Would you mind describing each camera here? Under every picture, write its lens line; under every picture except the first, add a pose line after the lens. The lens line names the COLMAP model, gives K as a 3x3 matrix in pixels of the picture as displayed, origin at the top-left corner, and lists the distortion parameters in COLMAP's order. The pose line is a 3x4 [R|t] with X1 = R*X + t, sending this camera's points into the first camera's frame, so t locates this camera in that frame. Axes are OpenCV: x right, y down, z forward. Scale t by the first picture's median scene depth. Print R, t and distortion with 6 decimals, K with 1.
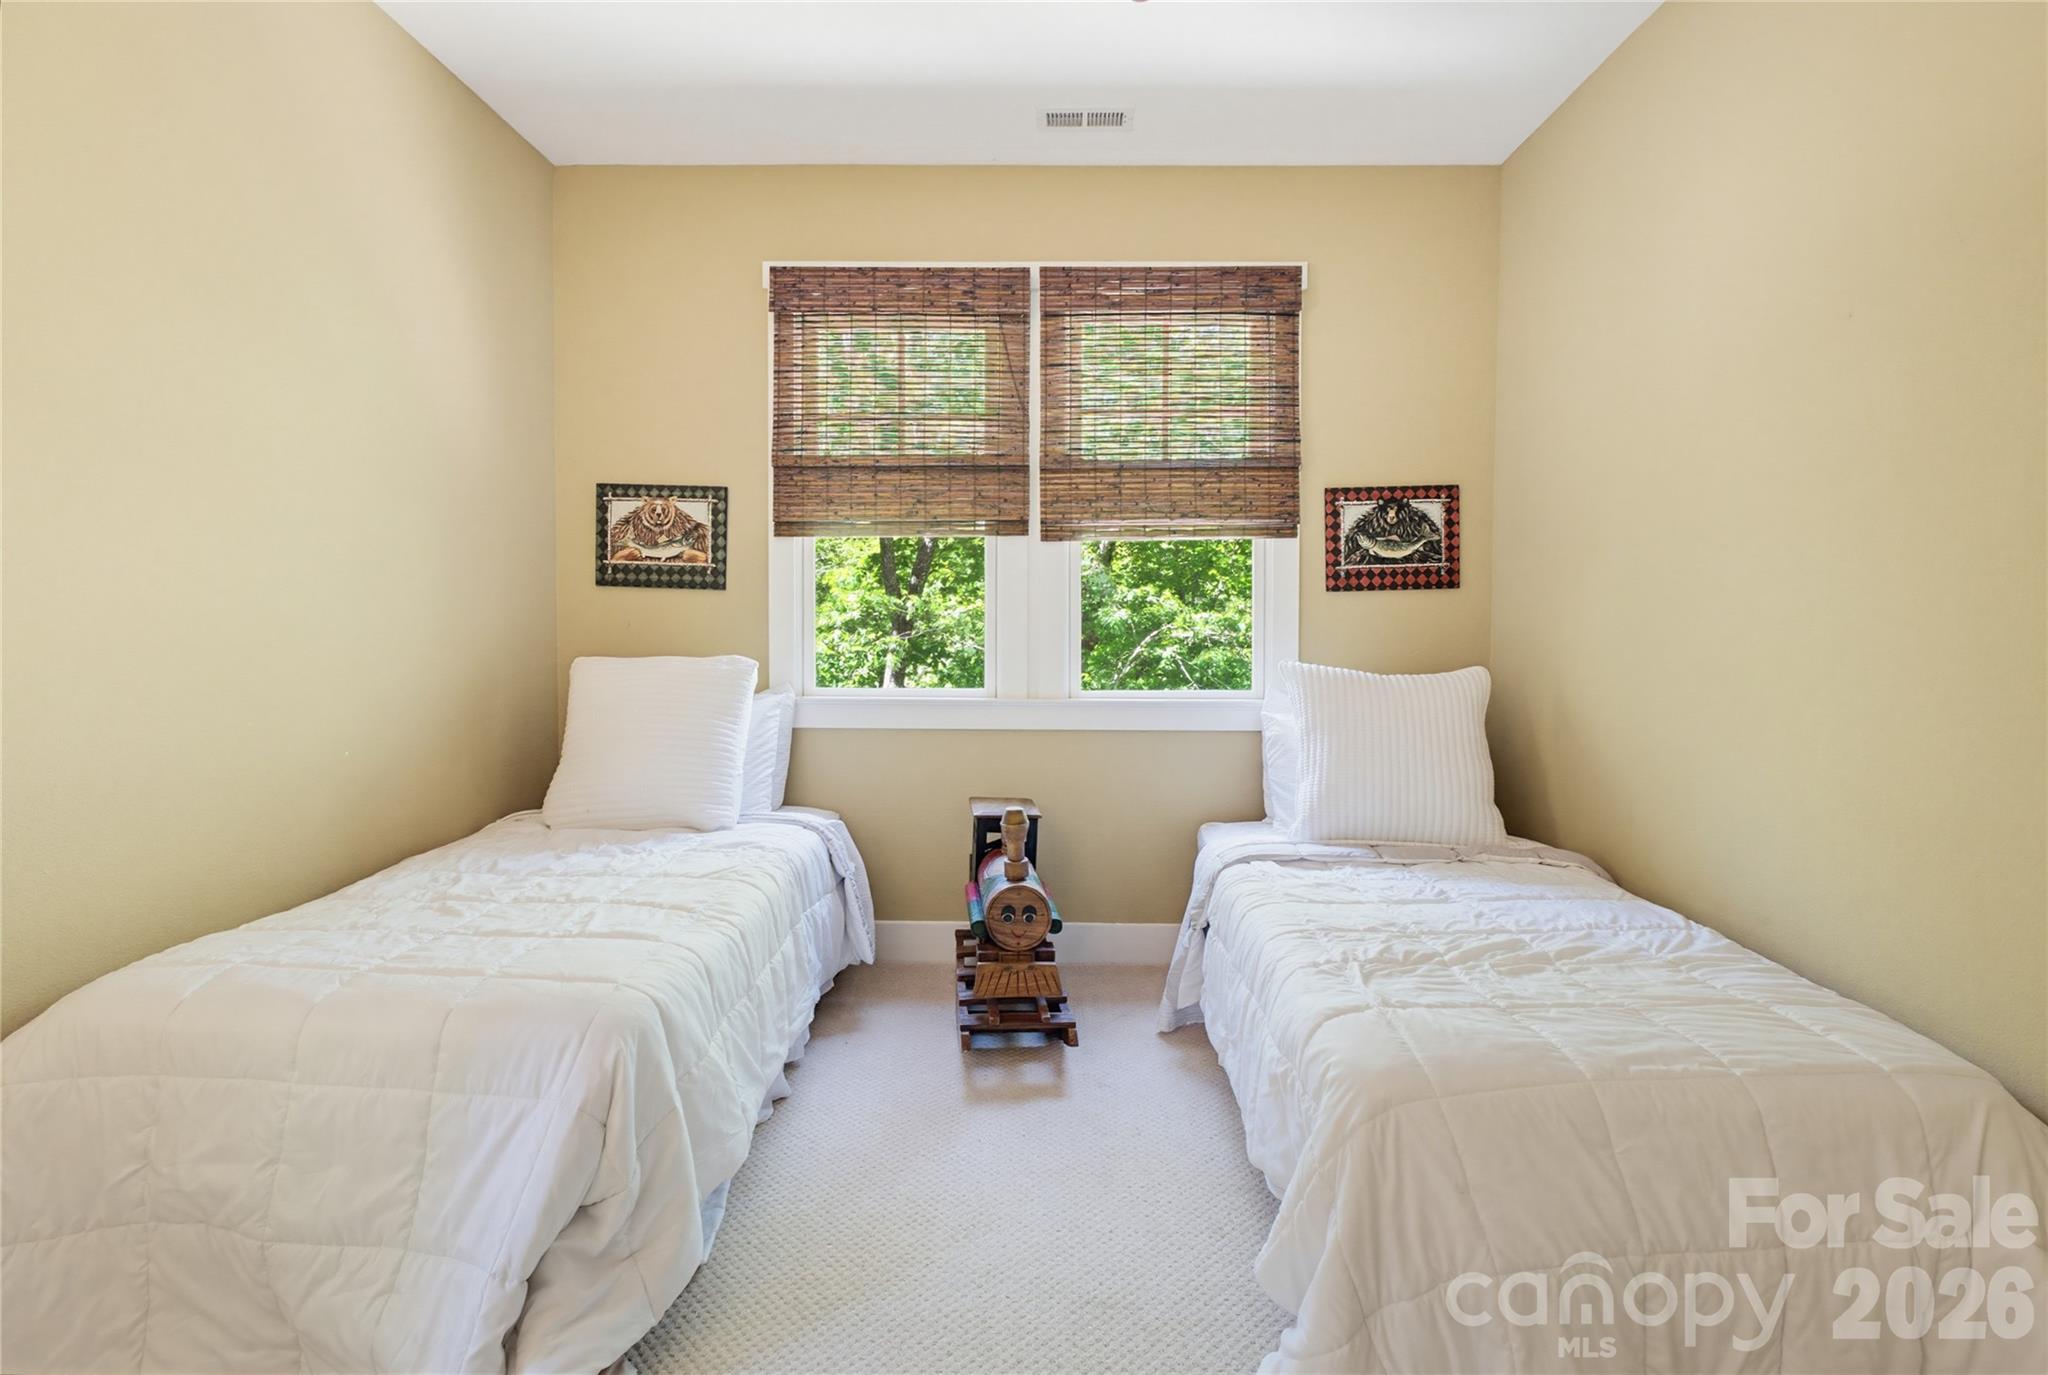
lens RADIAL K [[973.2, 0, 1020.4], [0, 973.2, 669.3], [0, 0, 1]] dist [-0.003571, 0.000148]
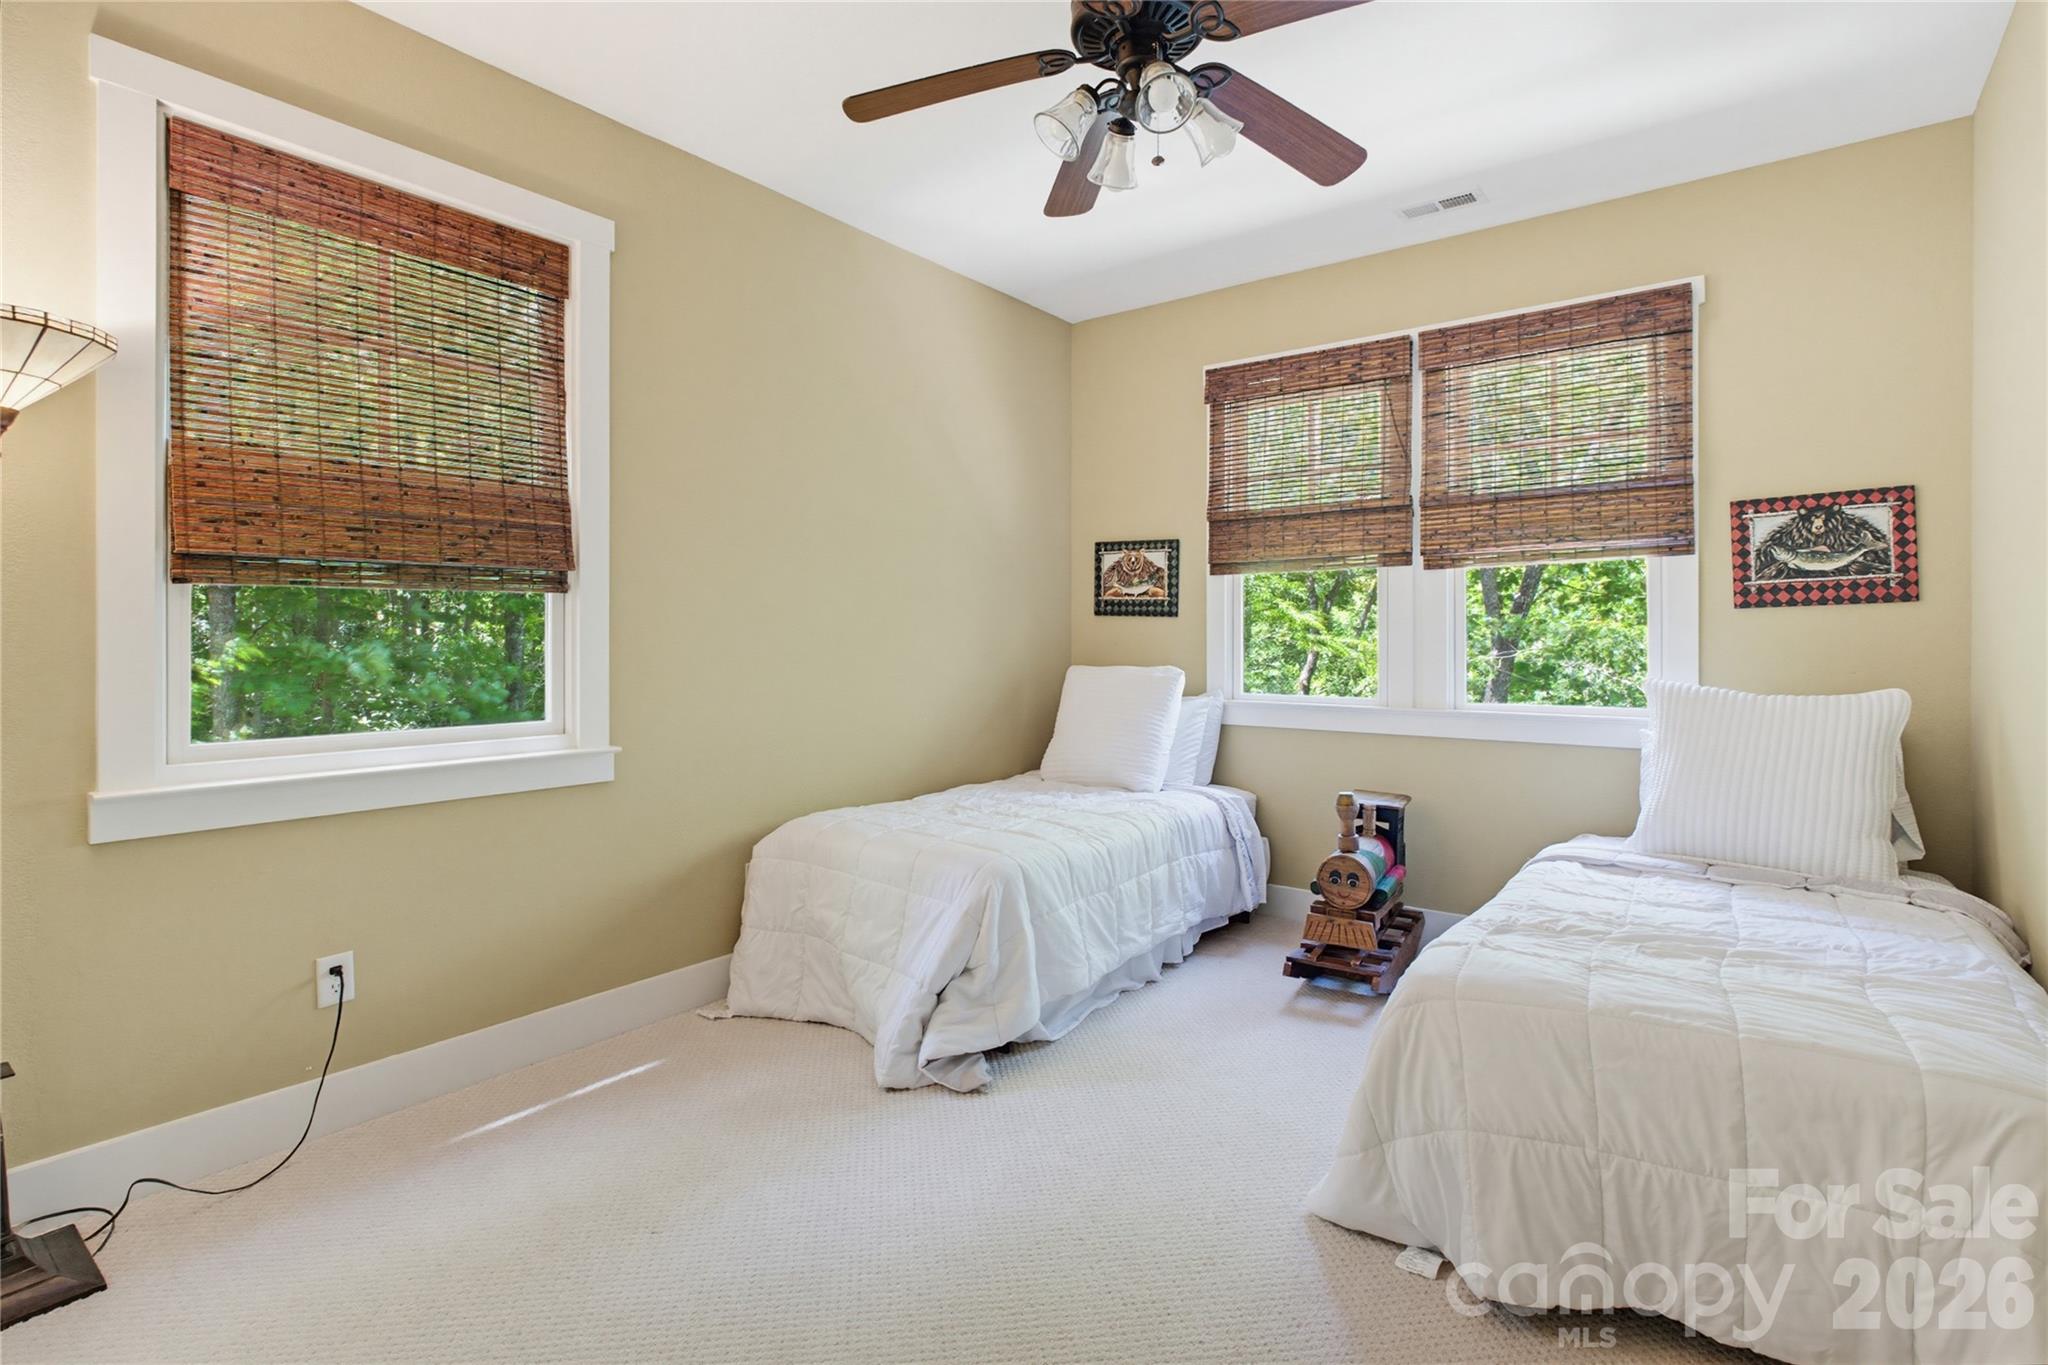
lens RADIAL K [[976.0, 0, 1044.1], [0, 976.0, 679.0], [0, 0, 1]] dist [-0.001933, 0.000558]
pose [[0.813037, 0.020361, -0.581856, 0.326762], [-0.026110, 0.999658, -0.001501, 0.009334], [0.581627, 0.016413, 0.813290, -0.182300]]
